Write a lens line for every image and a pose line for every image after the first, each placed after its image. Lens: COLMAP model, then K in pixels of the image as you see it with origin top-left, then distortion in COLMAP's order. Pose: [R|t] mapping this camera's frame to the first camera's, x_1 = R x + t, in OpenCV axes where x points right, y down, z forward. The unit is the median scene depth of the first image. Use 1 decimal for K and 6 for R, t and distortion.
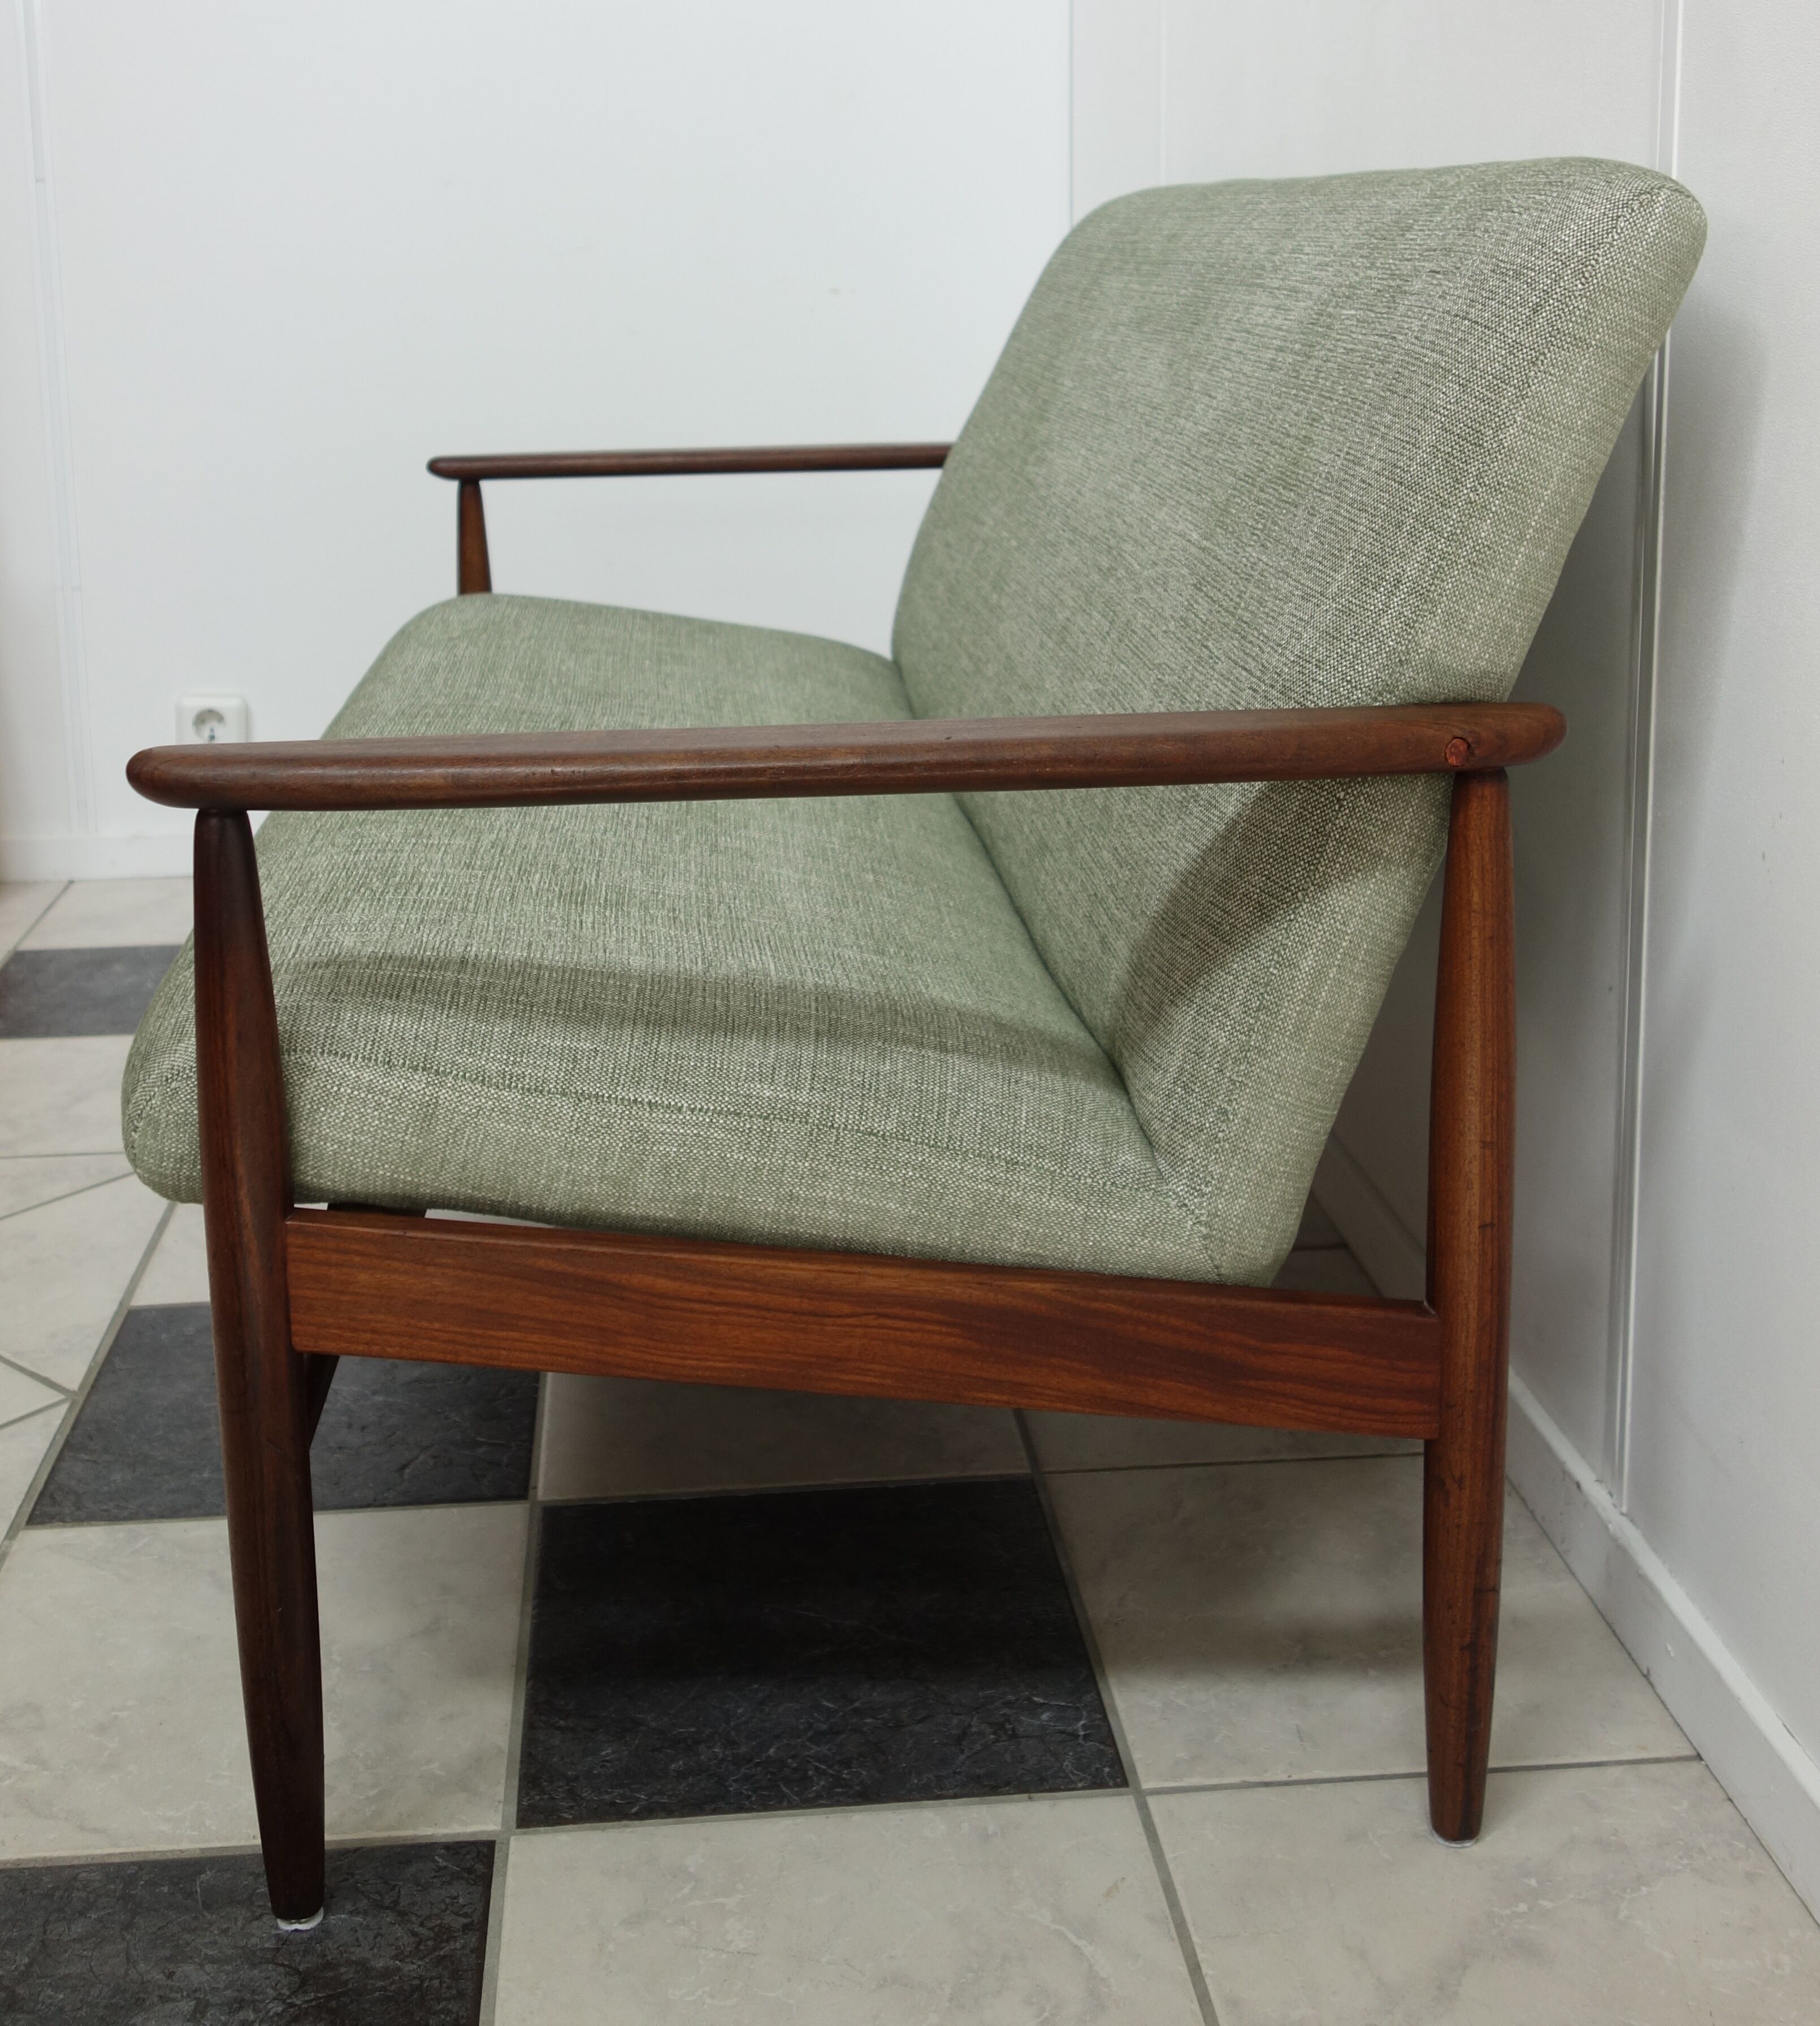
lens RADIAL K [[2362.6, 0, 881.8], [0, 2362.6, 850.3], [0, 0, 1]] dist [-0.006244, 0.000000]
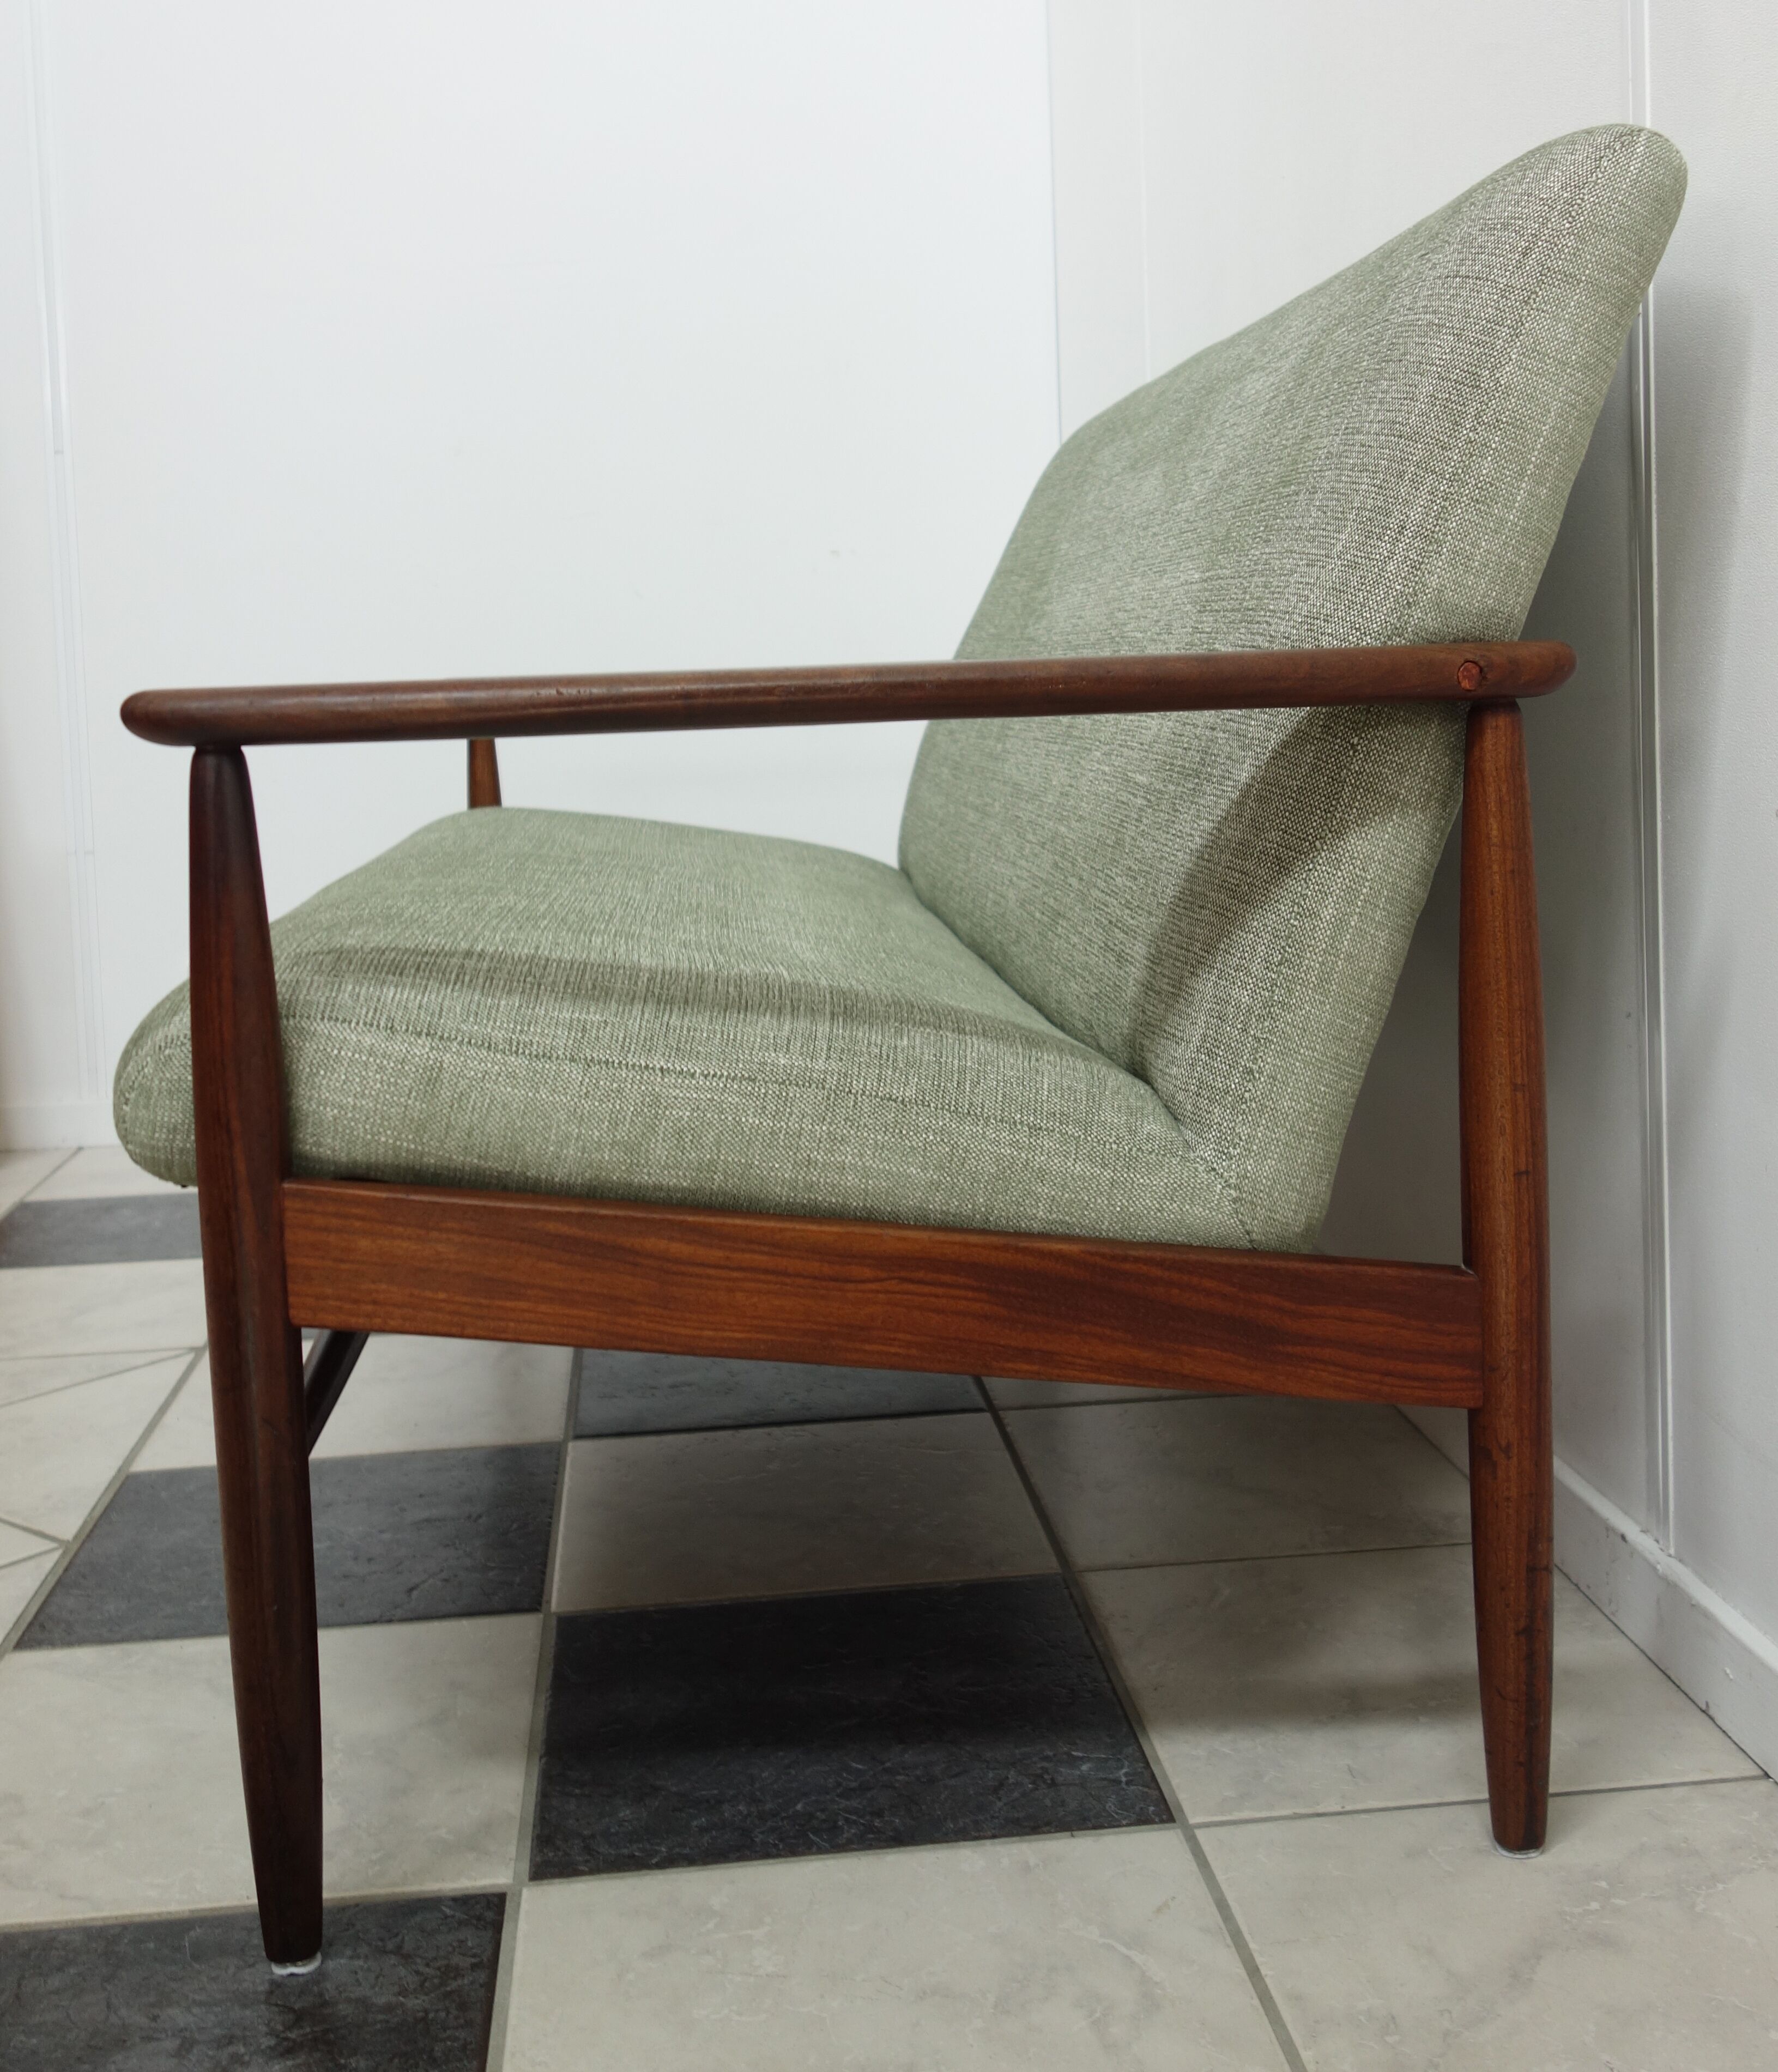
lens RADIAL K [[2301.7, 0, 956.4], [0, 2301.7, 1022.1], [0, 0, 1]] dist [-0.006621, 0.000000]
pose [[0.999311, -0.021846, 0.030017, -0.004849], [0.024817, 0.994430, -0.102438, 0.183405], [-0.027612, 0.103112, 0.994286, 0.051159]]
